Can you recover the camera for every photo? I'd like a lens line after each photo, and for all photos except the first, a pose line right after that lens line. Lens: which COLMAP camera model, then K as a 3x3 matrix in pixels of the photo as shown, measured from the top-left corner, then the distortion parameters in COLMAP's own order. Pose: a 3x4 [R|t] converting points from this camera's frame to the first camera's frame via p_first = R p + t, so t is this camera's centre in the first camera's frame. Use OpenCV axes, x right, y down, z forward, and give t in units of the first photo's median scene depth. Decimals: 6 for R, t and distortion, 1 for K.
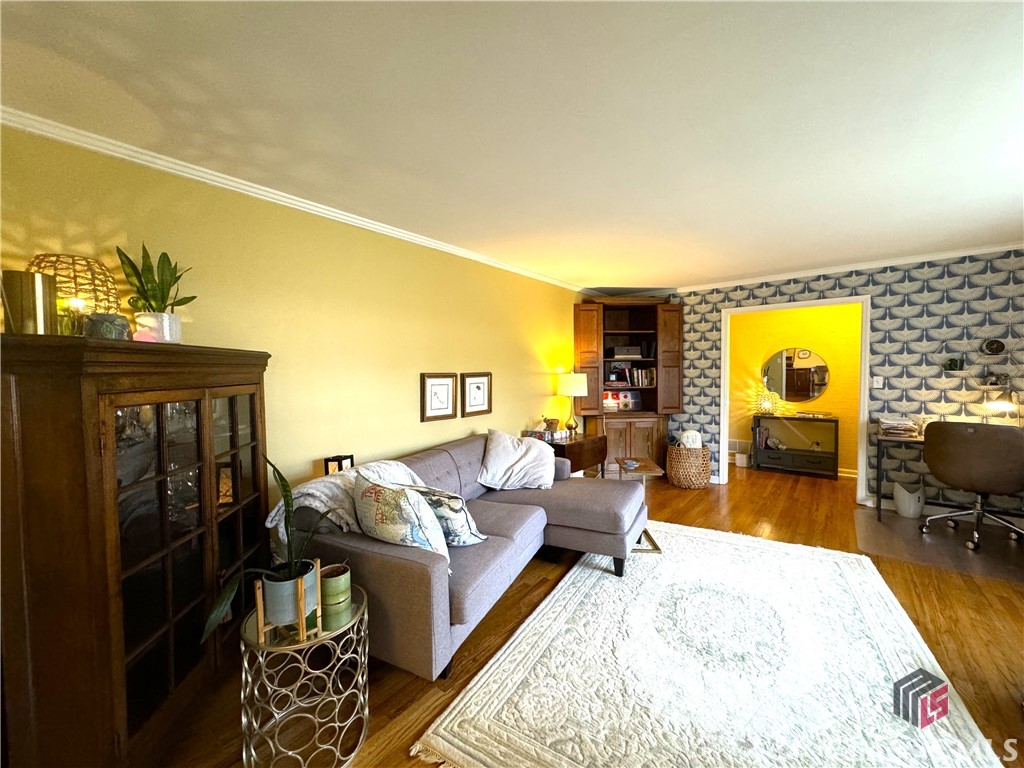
lens RADIAL K [[408.9, 0, 512.6], [0, 408.9, 382.5], [0, 0, 1]] dist [-0.000186, 0.000168]
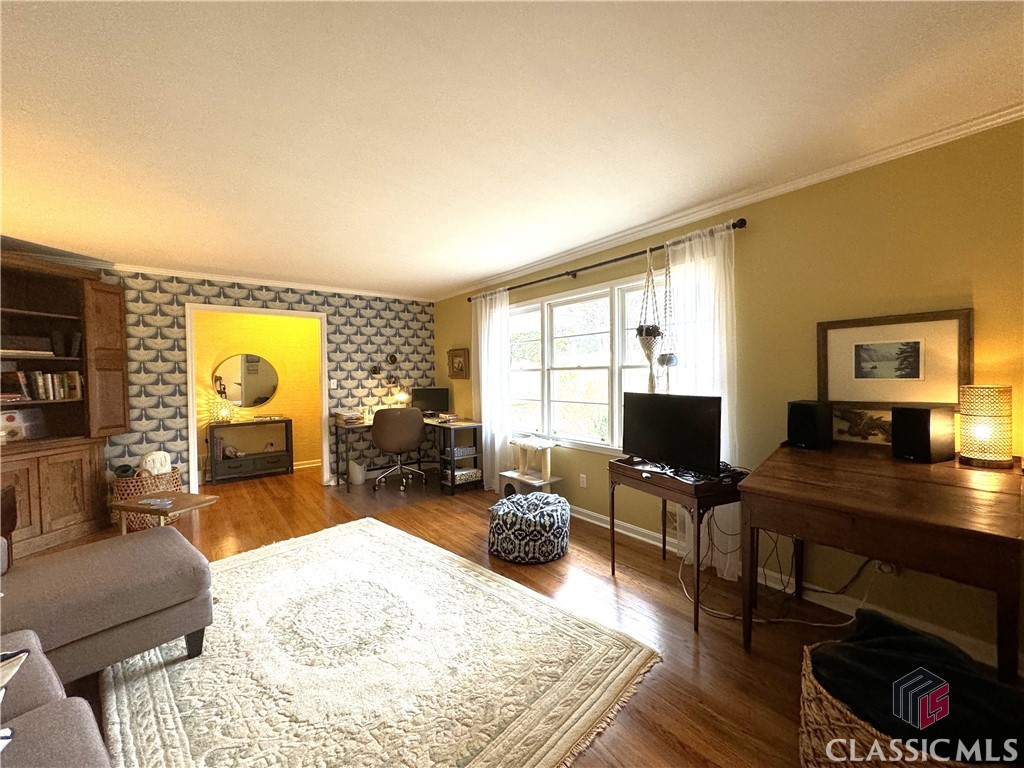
lens RADIAL K [[408.9, 0, 512.6], [0, 408.9, 382.5], [0, 0, 1]] dist [-0.000186, 0.000168]
pose [[0.217428, -0.012848, 0.975992, -0.208903], [0.040505, 0.999171, 0.004130, 0.011833], [-0.975236, 0.038634, 0.217768, 0.196856]]
